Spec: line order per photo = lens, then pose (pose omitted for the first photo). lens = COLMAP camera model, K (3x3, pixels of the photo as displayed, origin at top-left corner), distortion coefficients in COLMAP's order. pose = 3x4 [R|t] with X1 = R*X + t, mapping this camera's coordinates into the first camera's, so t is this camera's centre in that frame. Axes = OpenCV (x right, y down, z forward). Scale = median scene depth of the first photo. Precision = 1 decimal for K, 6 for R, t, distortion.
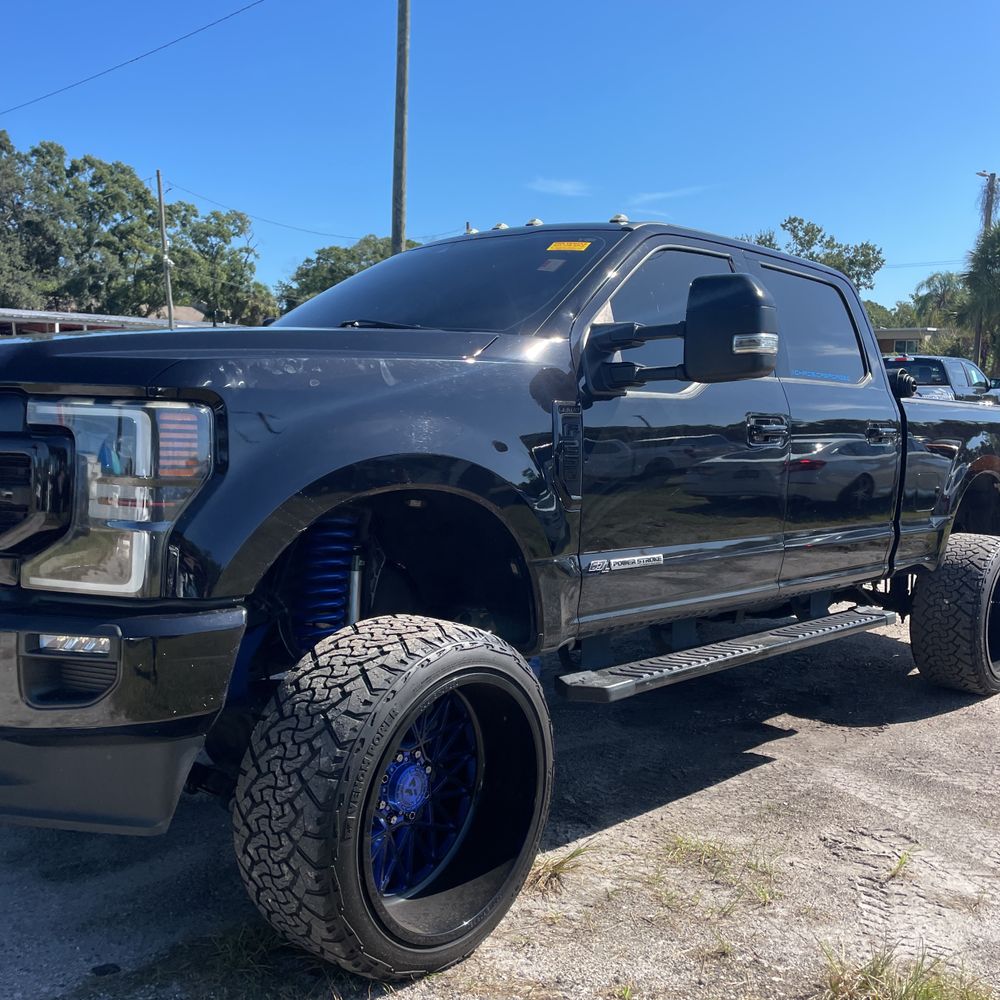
lens RADIAL K [[993.4, 0, 505.5], [0, 993.4, 490.8], [0, 0, 1]] dist [0.098229, -0.131253]
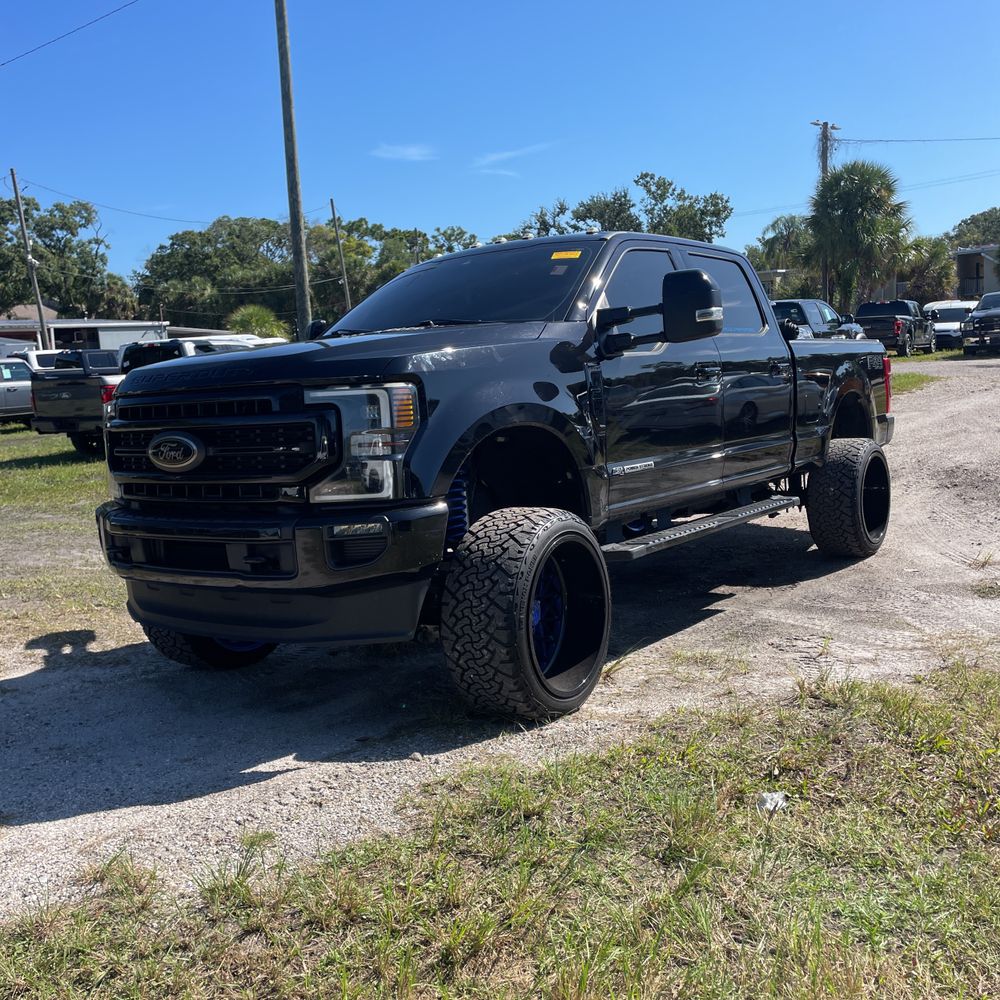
lens RADIAL K [[999.1, 0, 488.1], [0, 999.1, 490.4], [0, 0, 1]] dist [0.101339, -0.135116]
pose [[0.989584, -0.100027, 0.103531, -0.152419], [0.096871, 0.994678, 0.035085, 0.019490], [-0.106490, -0.024691, 0.994007, -0.282750]]
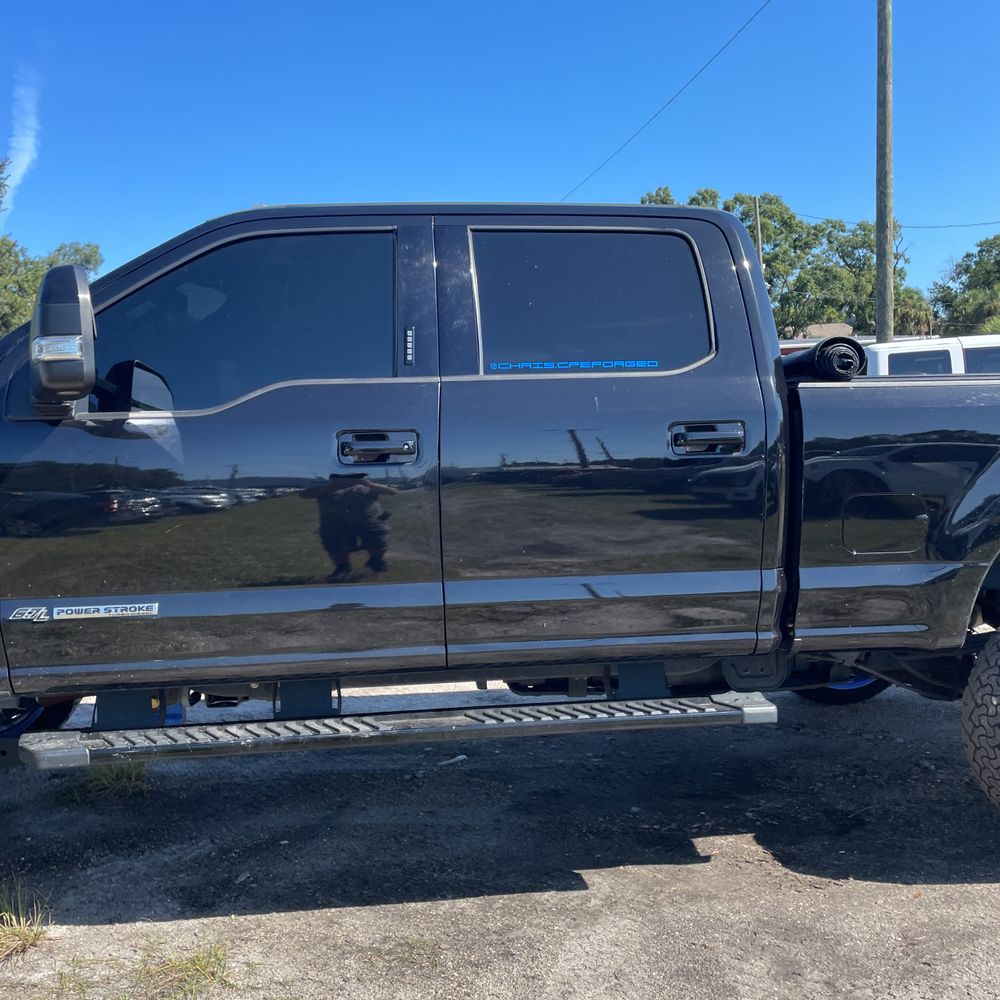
lens RADIAL K [[993.4, 0, 505.5], [0, 993.4, 490.8], [0, 0, 1]] dist [0.098229, -0.131253]
pose [[0.787894, -0.016882, -0.615580, 0.575176], [0.006158, 0.999790, -0.019536, -0.008456], [0.615781, 0.011602, 0.787832, 0.321901]]
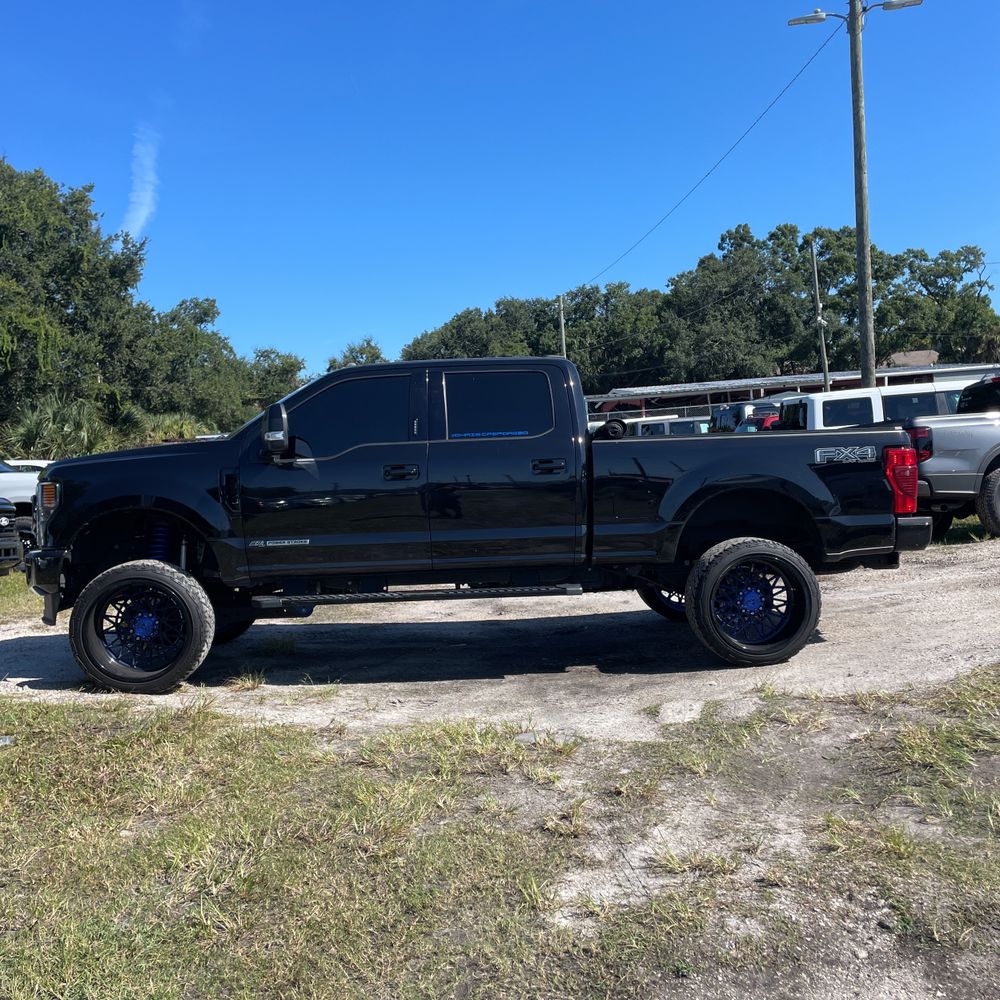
lens RADIAL K [[993.4, 0, 505.5], [0, 993.4, 490.8], [0, 0, 1]] dist [0.098229, -0.131253]
pose [[0.723696, -0.044916, -0.688656, 1.143594], [0.012427, 0.998566, -0.052069, 0.046893], [0.690007, 0.029124, 0.723216, -0.107802]]
